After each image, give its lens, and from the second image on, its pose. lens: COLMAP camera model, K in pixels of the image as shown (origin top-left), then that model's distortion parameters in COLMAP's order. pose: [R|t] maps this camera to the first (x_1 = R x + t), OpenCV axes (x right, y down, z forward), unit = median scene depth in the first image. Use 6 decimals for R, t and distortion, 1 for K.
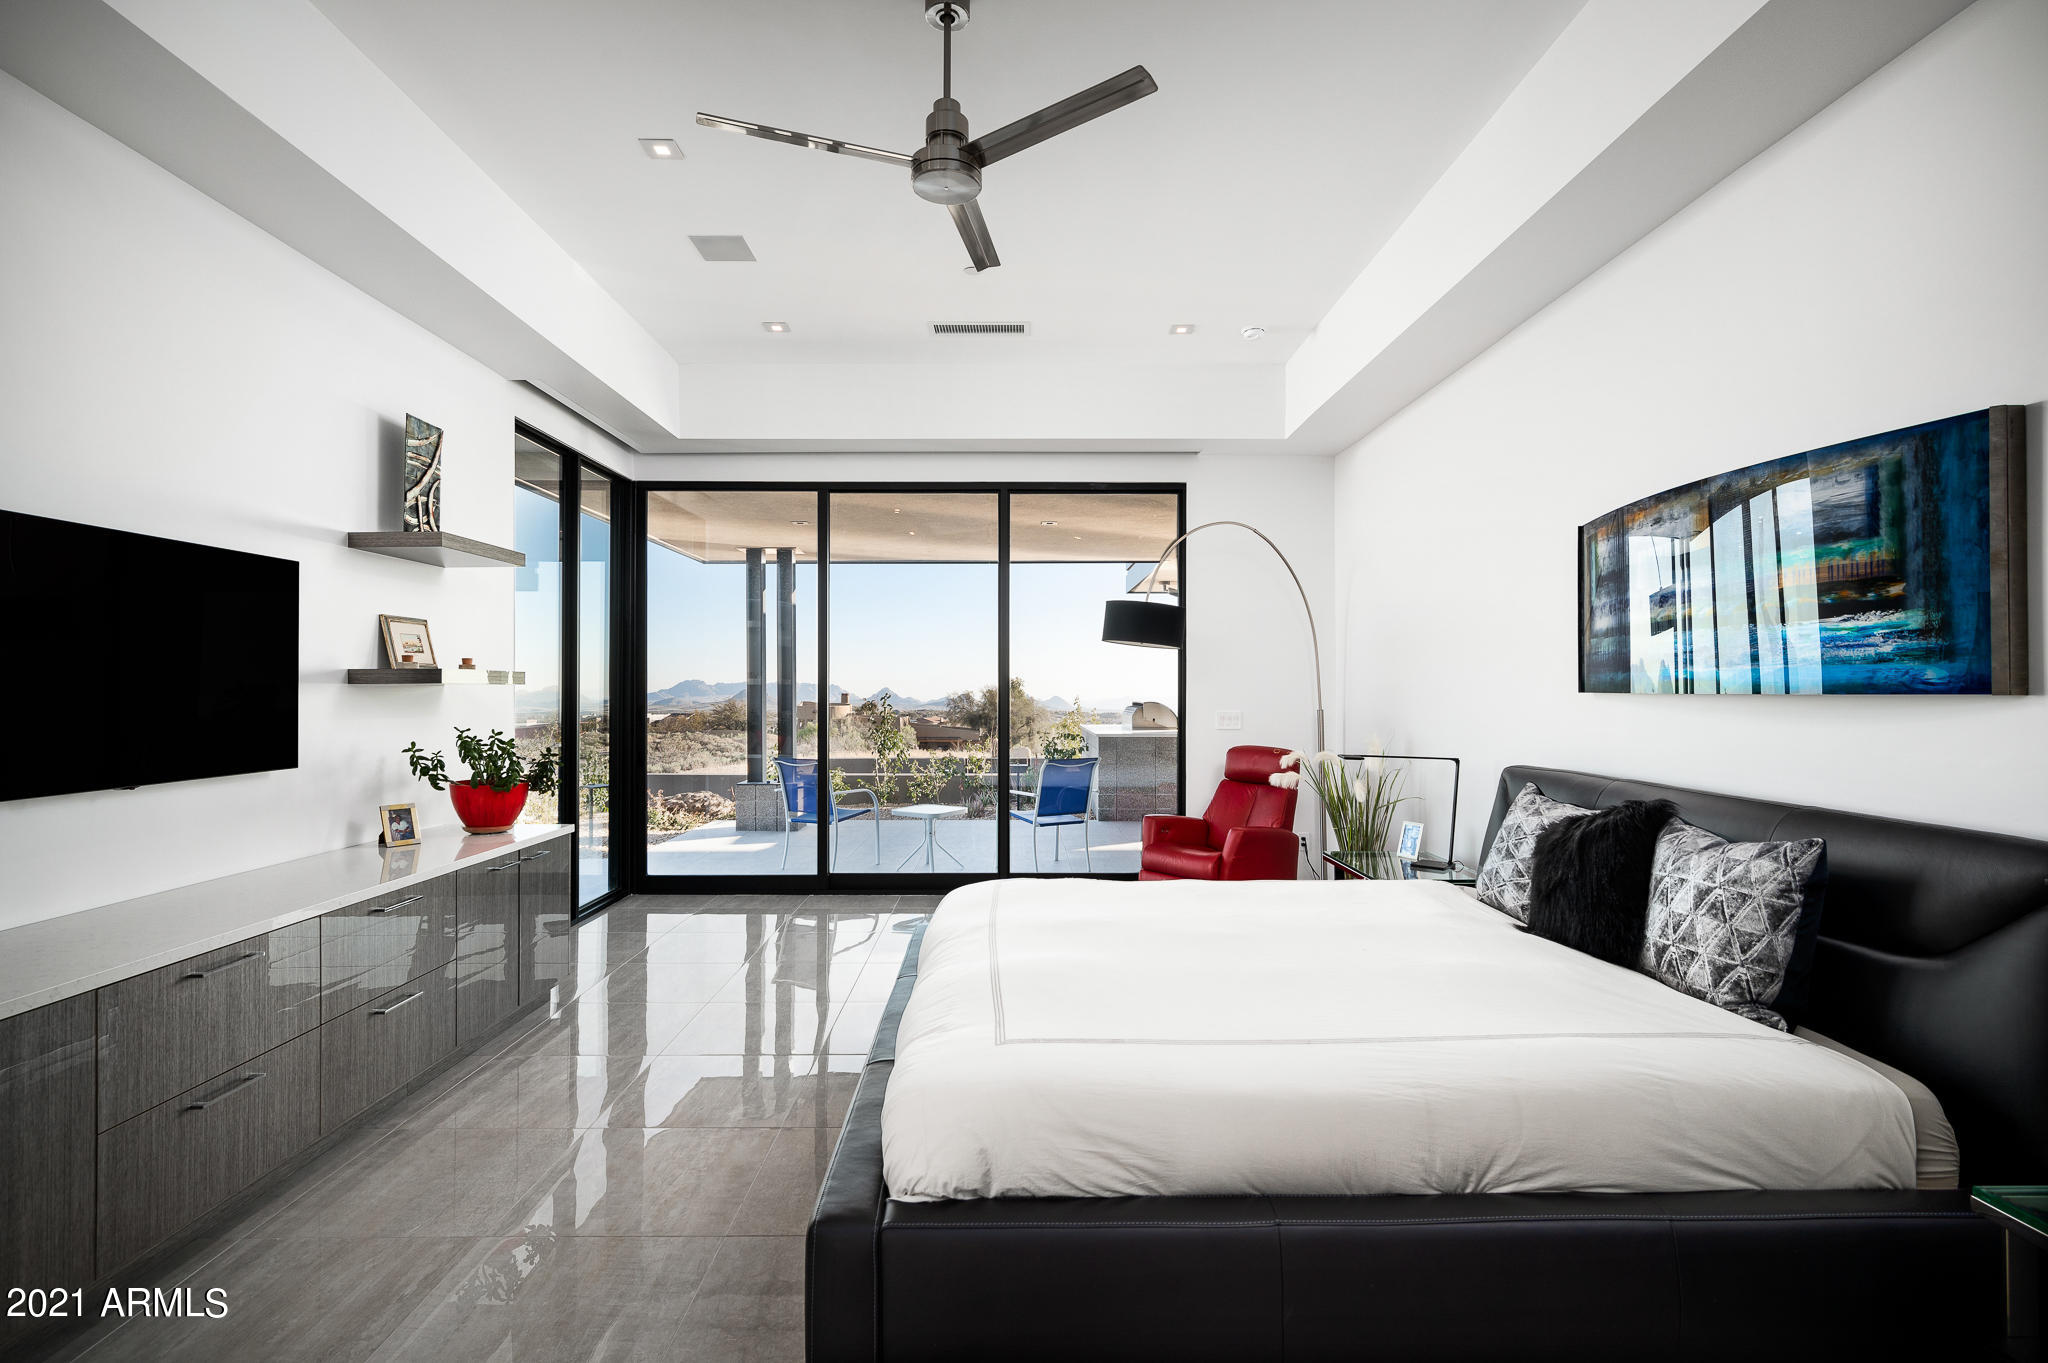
lens RADIAL K [[963.8, 0, 1022.5], [0, 963.8, 684.9], [0, 0, 1]] dist [-0.002941, 0.001537]
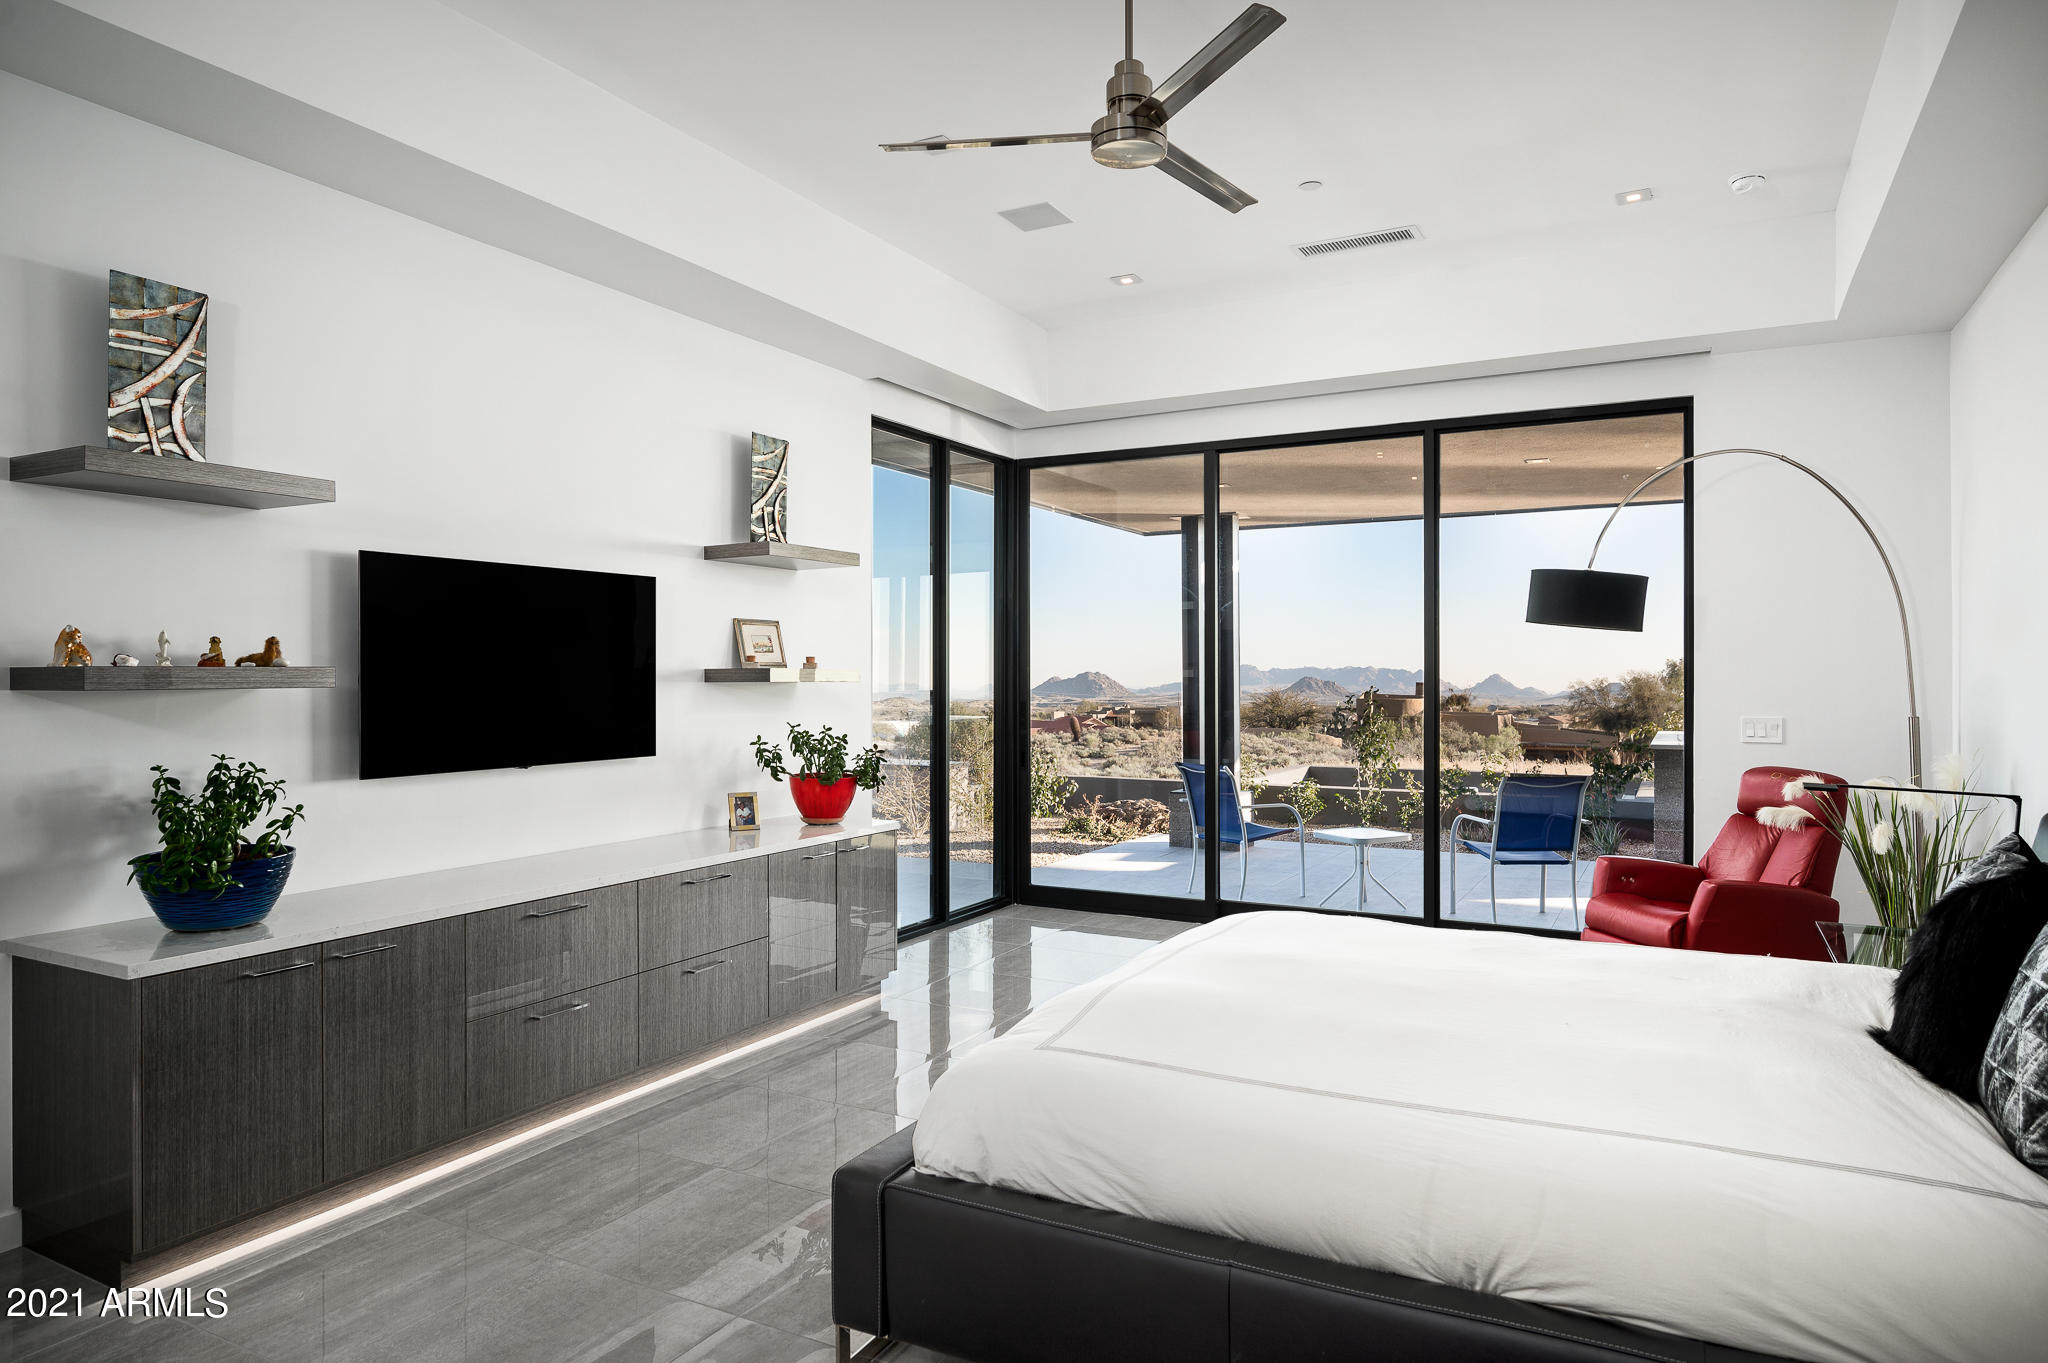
lens RADIAL K [[1240.4, 0, 1025.8], [0, 1240.4, 675.5], [0, 0, 1]] dist [-0.009054, 0.001280]
pose [[0.875142, -0.001166, -0.483865, 0.294021], [0.003004, 0.999991, 0.003022, -0.011017], [0.483857, -0.004098, 0.875137, -0.070336]]
